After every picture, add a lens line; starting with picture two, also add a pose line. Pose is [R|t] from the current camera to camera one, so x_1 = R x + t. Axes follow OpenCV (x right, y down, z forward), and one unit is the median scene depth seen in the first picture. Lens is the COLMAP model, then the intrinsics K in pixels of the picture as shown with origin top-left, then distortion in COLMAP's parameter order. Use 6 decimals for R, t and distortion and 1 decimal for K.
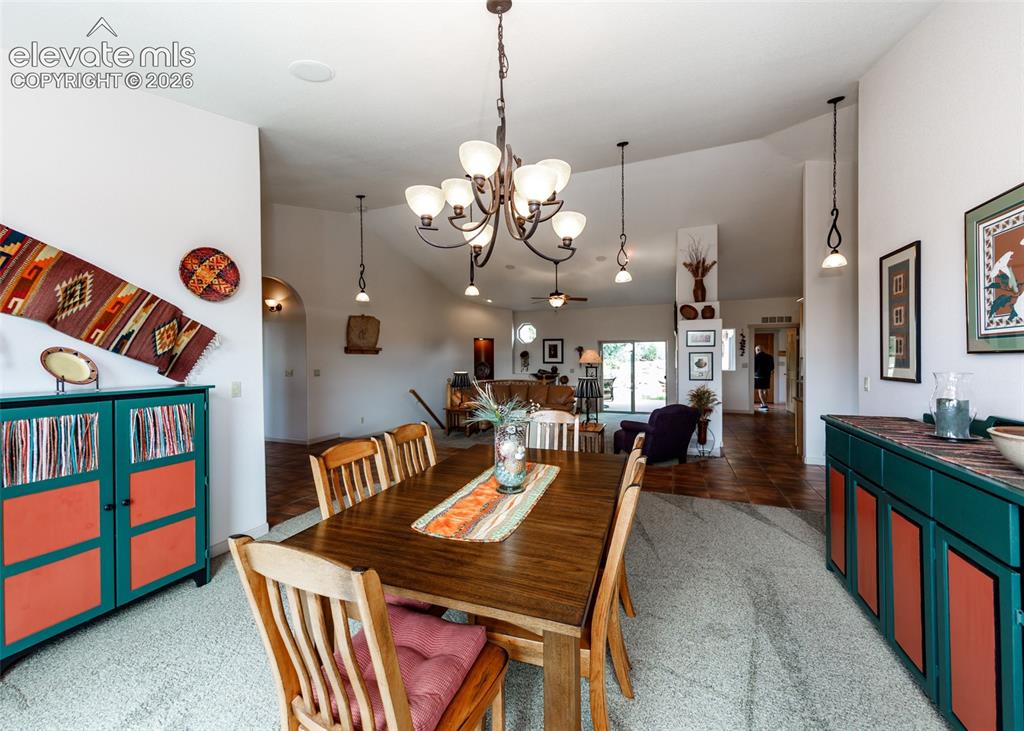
lens RADIAL K [[400.9, 0, 512.0], [0, 400.9, 365.5], [0, 0, 1]] dist [-0.000449, -0.000057]
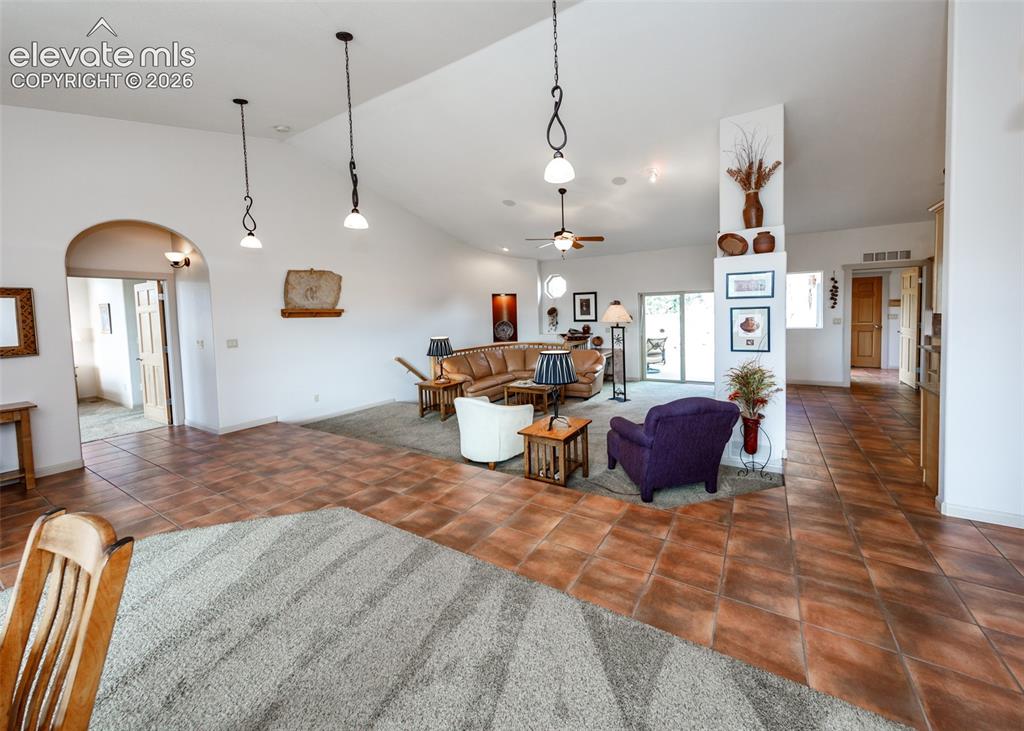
lens RADIAL K [[379.1, 0, 541.8], [0, 379.1, 335.4], [0, 0, 1]] dist [0.001201, 0.000031]
pose [[0.988414, -0.010439, -0.151421, 0.210741], [0.016785, 0.999031, 0.040689, -0.016228], [0.150850, -0.042760, 0.987631, 0.320731]]
